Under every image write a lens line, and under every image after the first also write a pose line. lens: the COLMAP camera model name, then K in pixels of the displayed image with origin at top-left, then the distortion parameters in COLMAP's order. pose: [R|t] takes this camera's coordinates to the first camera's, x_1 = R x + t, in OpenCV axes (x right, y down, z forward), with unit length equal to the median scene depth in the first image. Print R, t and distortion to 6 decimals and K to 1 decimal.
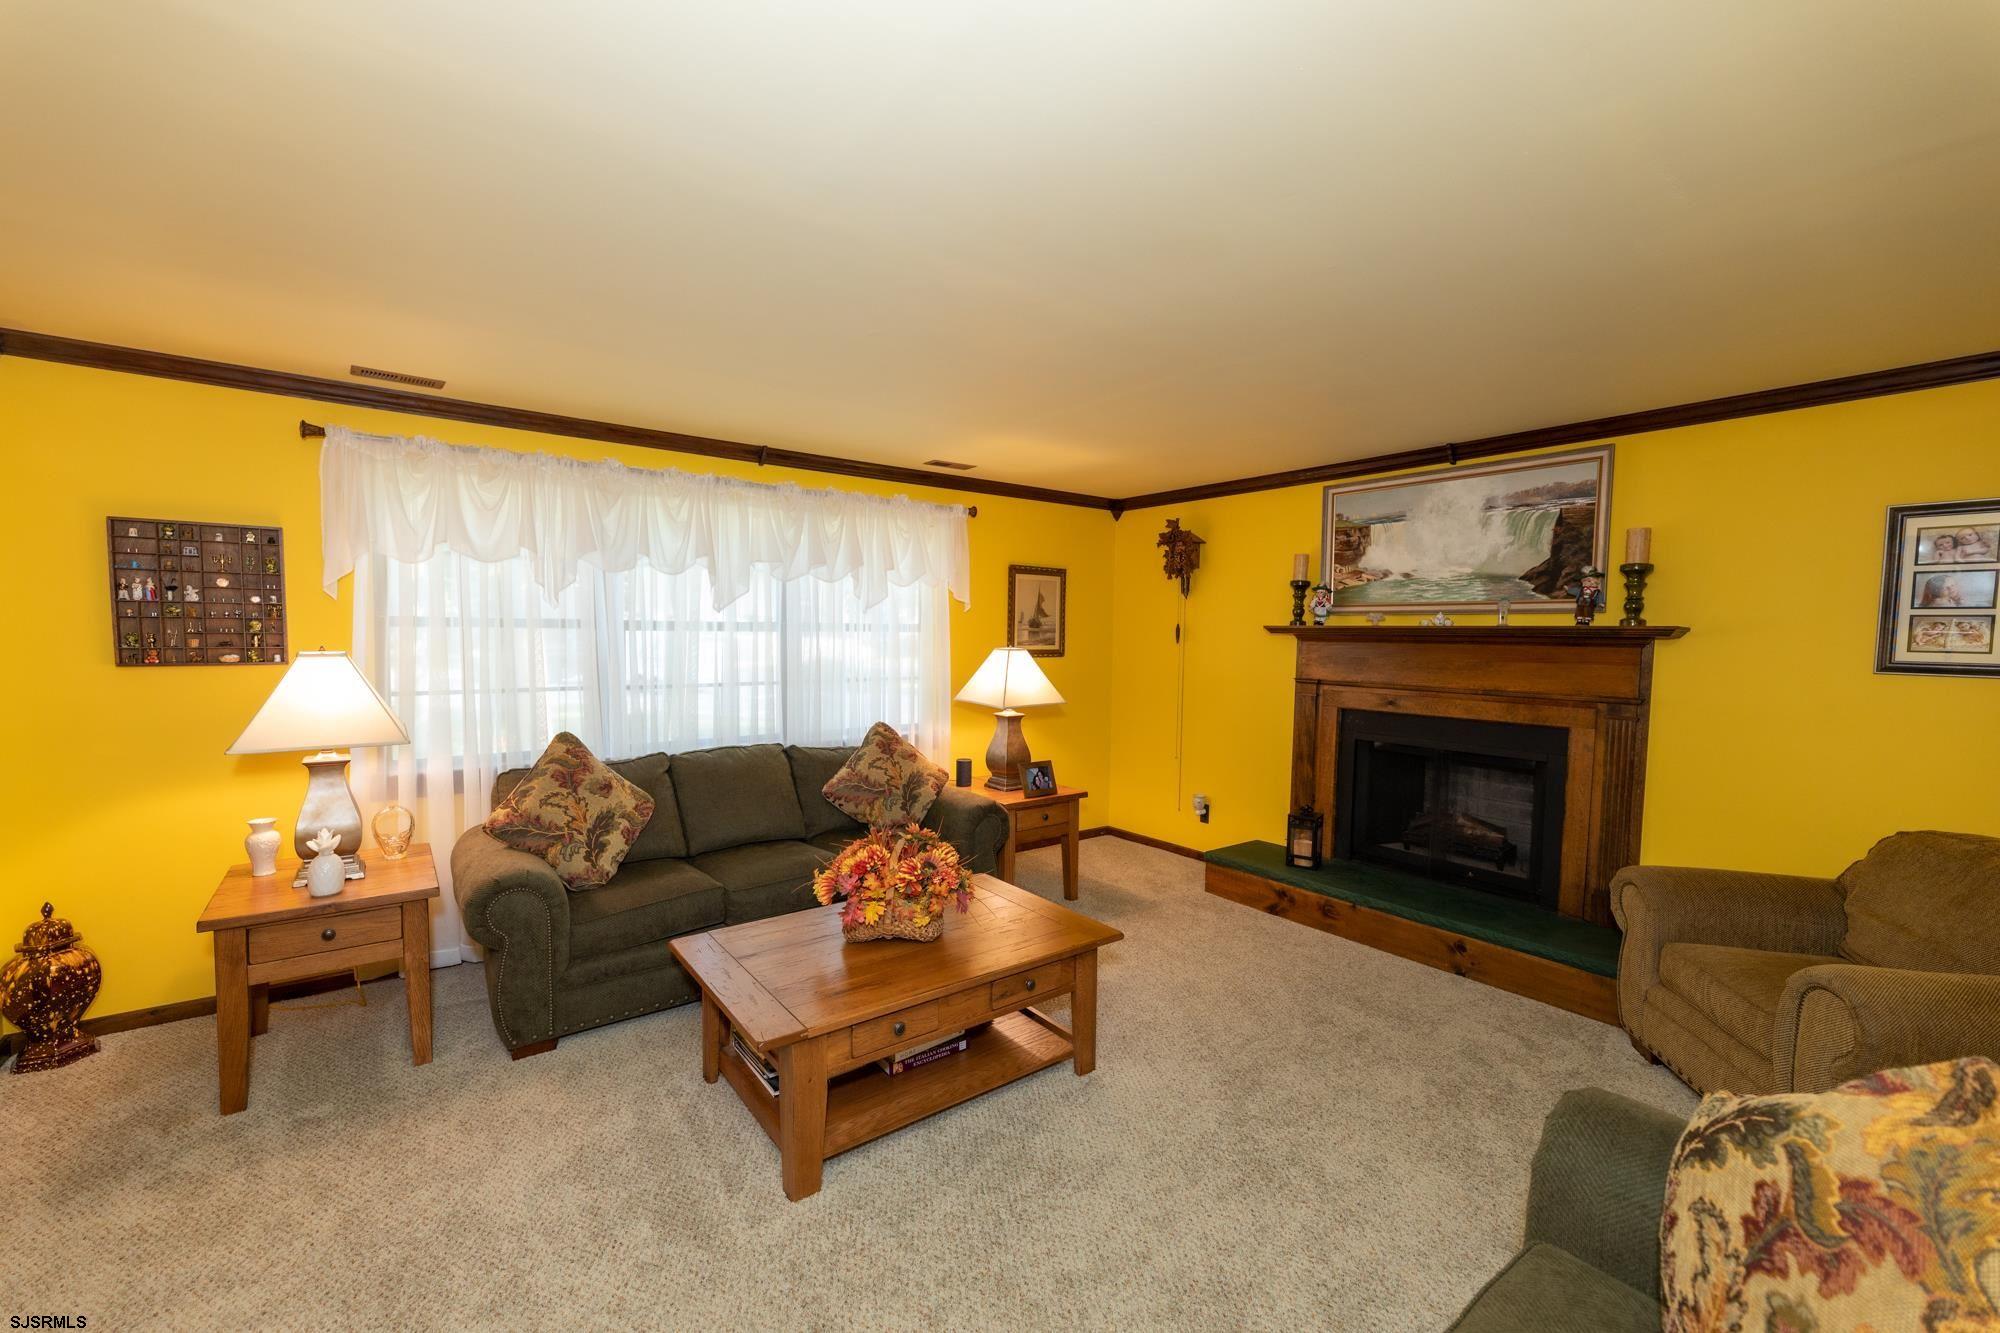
lens RADIAL K [[785.2, 0, 1000.7], [0, 785.2, 684.7], [0, 0, 1]] dist [0.010706, 0.000303]
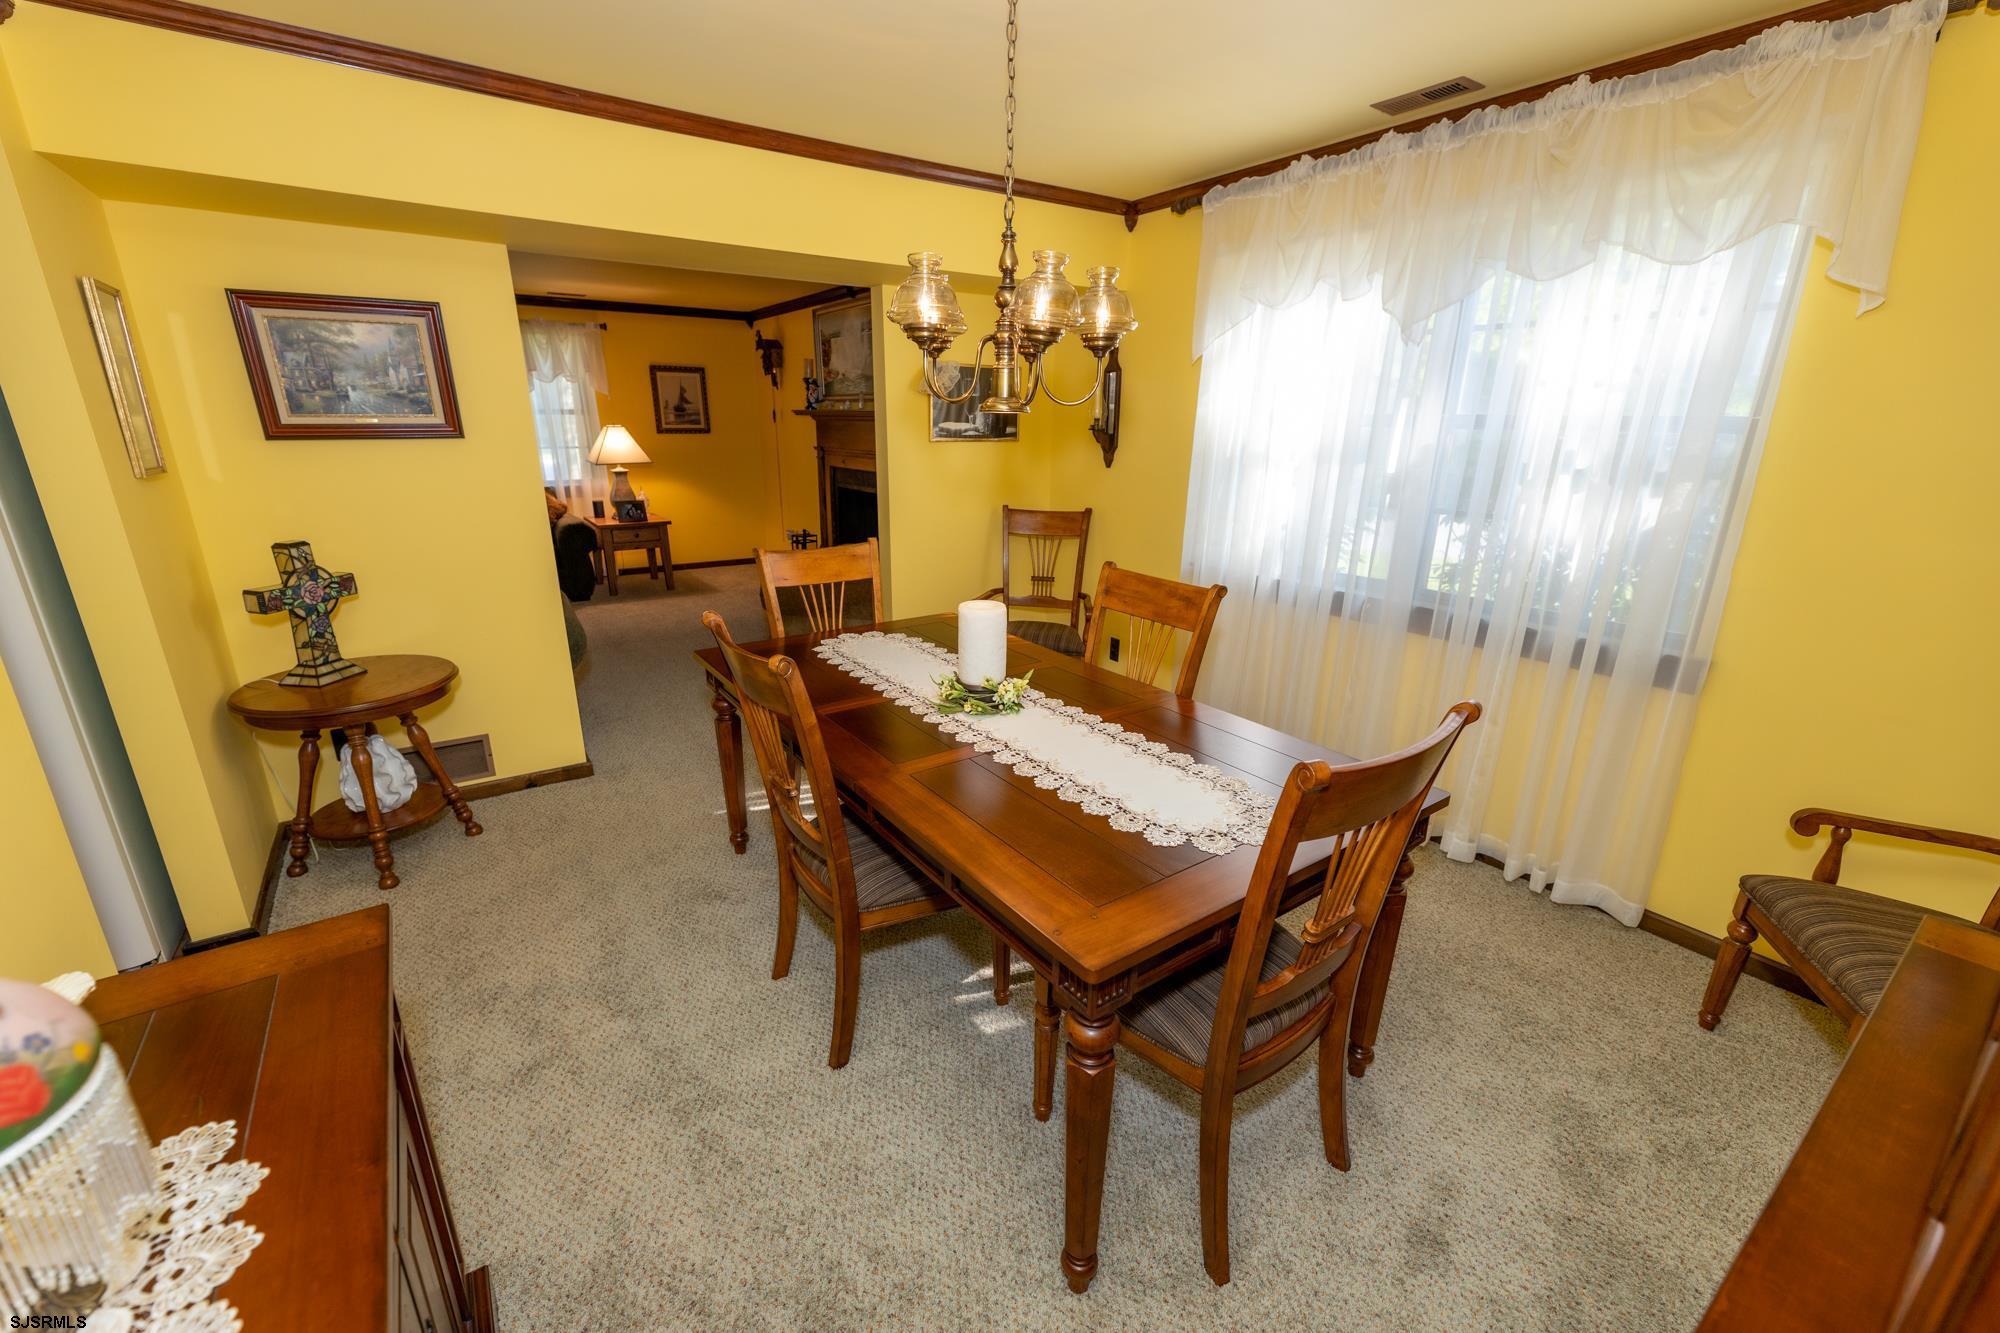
lens RADIAL K [[785.2, 0, 1000.6], [0, 785.2, 667.5], [0, 0, 1]] dist [0.010706, 0.000303]
pose [[0.999551, 0.007361, -0.029055, 0.784254], [-0.000332, 0.972034, 0.234838, 0.049544], [0.029971, -0.234723, 0.971600, -0.554813]]
